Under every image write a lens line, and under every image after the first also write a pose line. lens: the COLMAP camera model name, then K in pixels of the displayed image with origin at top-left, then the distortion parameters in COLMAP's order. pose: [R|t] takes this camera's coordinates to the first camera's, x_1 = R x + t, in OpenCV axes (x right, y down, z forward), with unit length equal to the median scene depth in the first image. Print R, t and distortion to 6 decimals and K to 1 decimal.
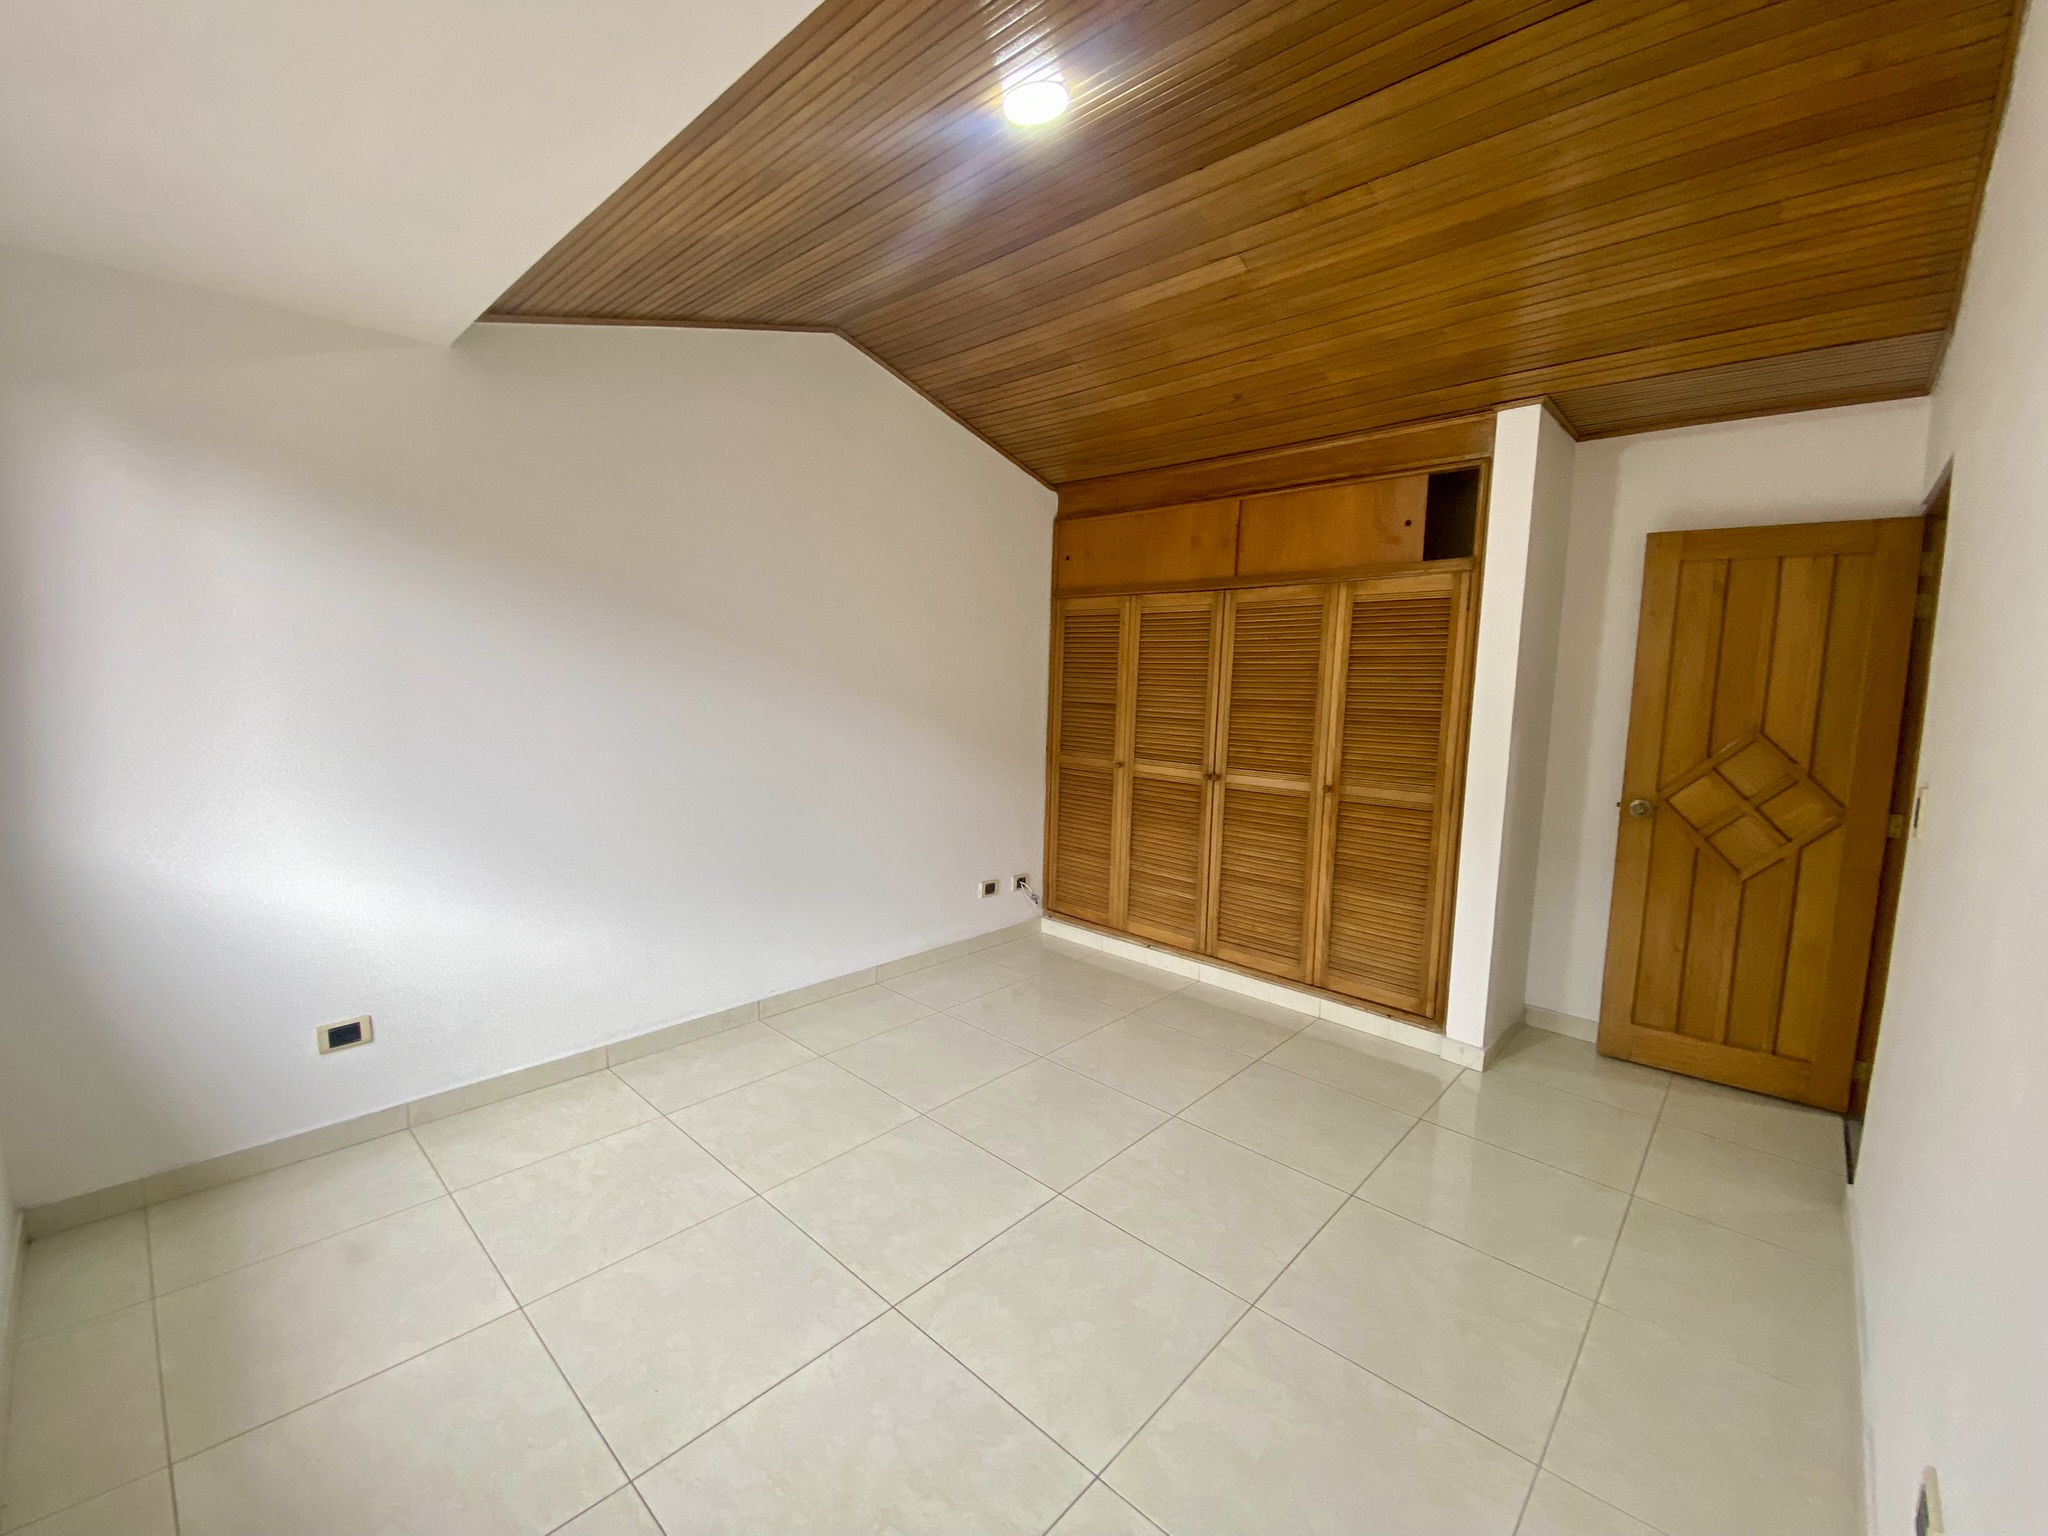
lens RADIAL K [[829.1, 0, 1027.7], [0, 829.1, 763.8], [0, 0, 1]] dist [0.043993, -0.037705]
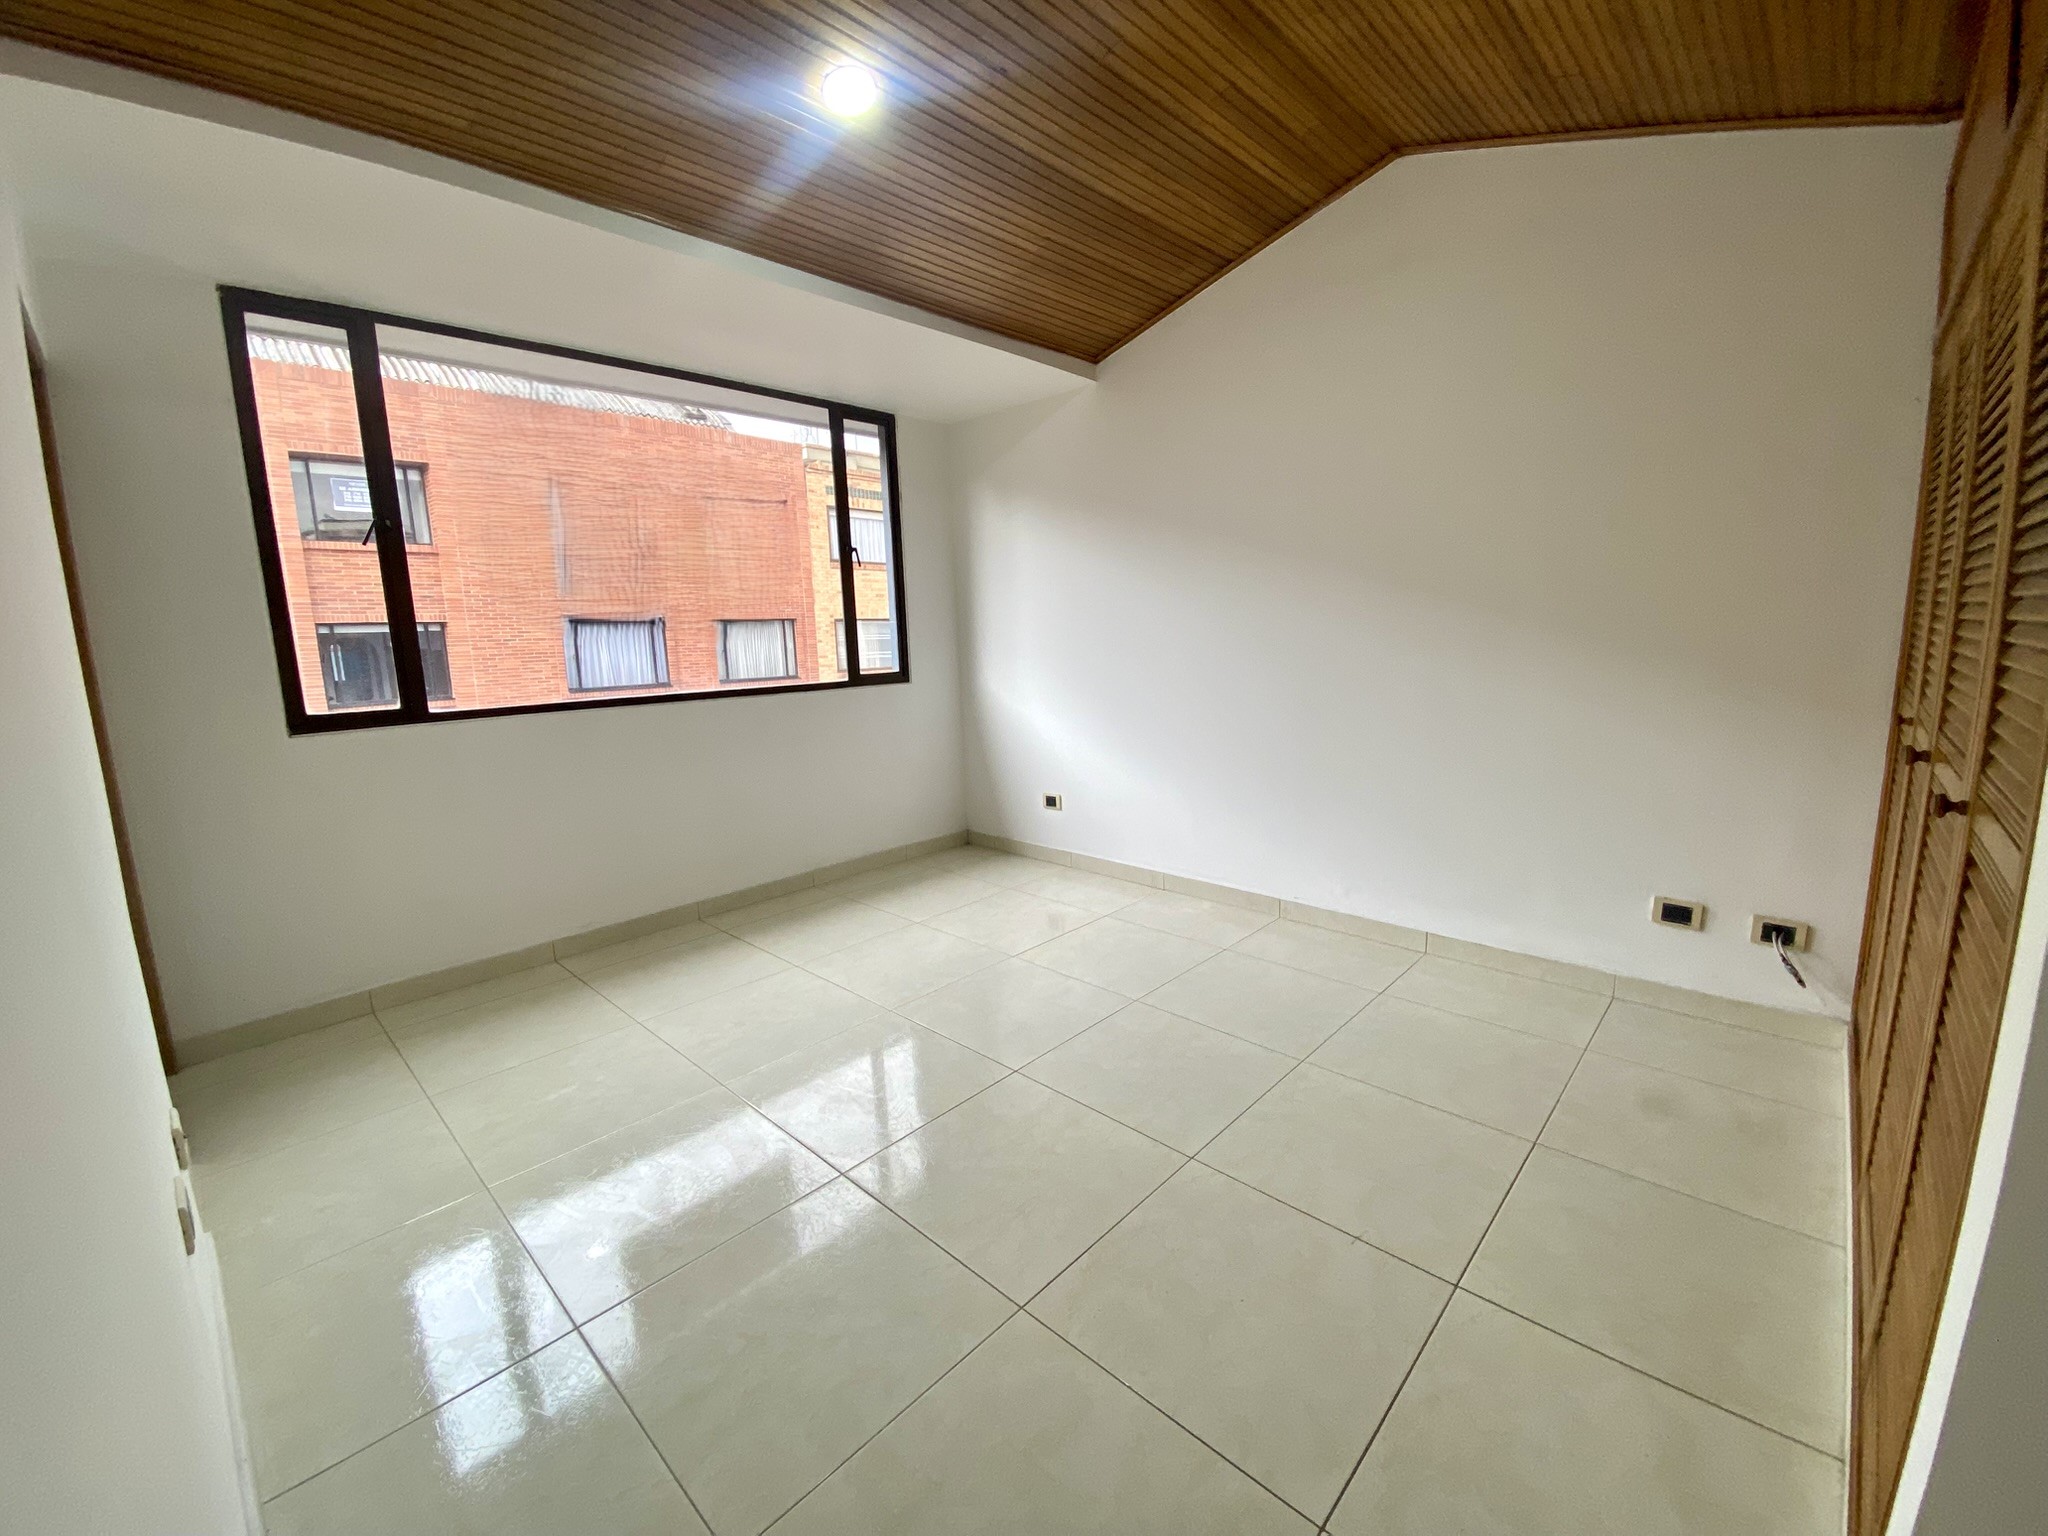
lens RADIAL K [[829.1, 0, 1027.7], [0, 829.1, 763.8], [0, 0, 1]] dist [0.043993, -0.037705]
pose [[-0.033931, 0.134269, -0.990364, 0.894705], [-0.073470, 0.987918, 0.136455, -0.004395], [0.996720, 0.077392, -0.023657, 0.890432]]
